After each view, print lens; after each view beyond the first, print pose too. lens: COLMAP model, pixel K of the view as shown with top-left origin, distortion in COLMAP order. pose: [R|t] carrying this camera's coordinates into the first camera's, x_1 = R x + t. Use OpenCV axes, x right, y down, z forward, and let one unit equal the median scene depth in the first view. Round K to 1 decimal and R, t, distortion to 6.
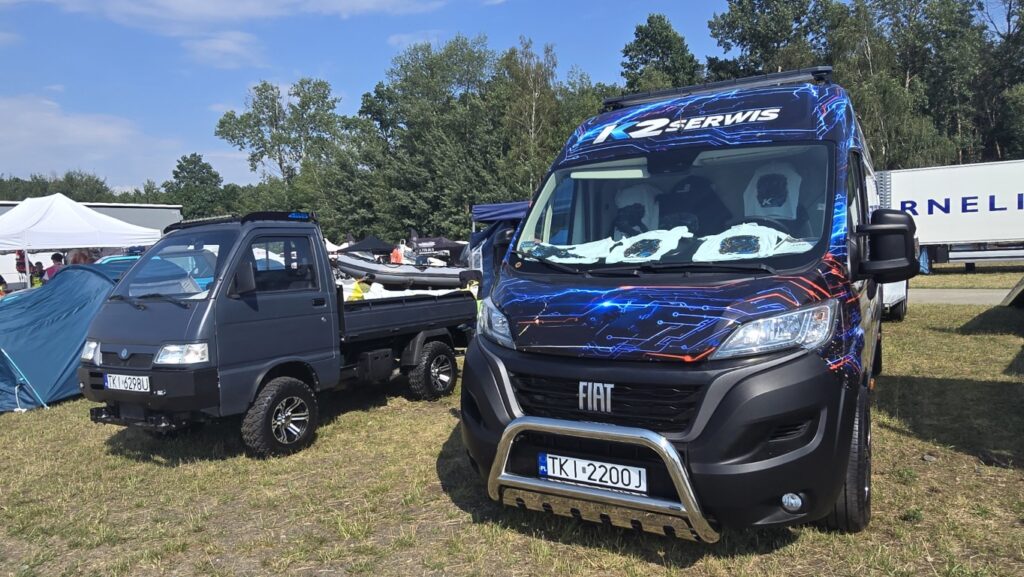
lens RADIAL K [[665.9, 0, 513.5], [0, 665.9, 289.3], [0, 0, 1]] dist [0.003528, -0.012353]
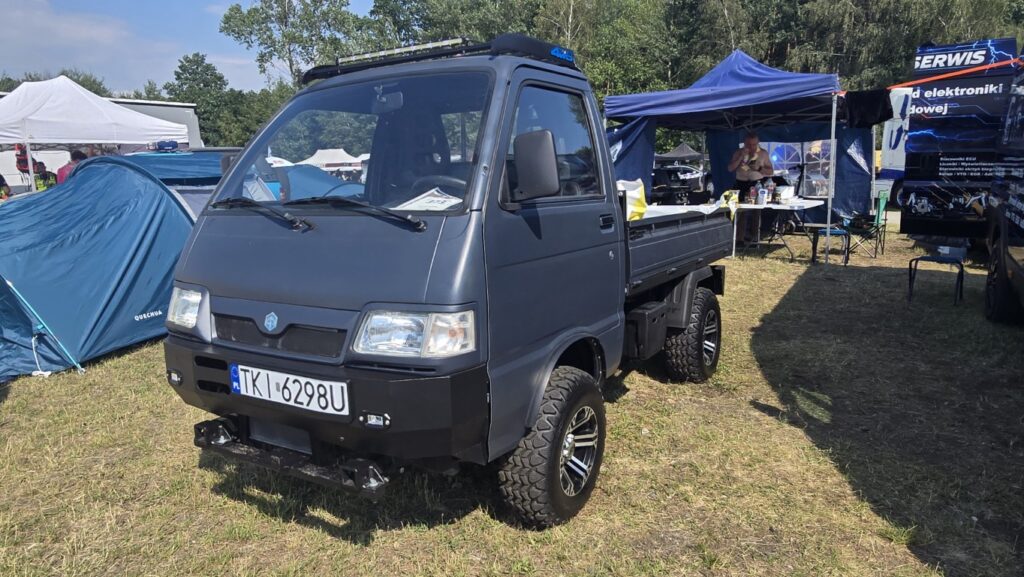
lens RADIAL K [[665.9, 0, 510.6], [0, 665.9, 288.0], [0, 0, 1]] dist [0.003528, -0.012353]
pose [[0.999677, 0.025269, -0.002826, -0.275140], [-0.024751, 0.992539, 0.119393, 0.007652], [0.005822, -0.119284, 0.992843, 0.355072]]
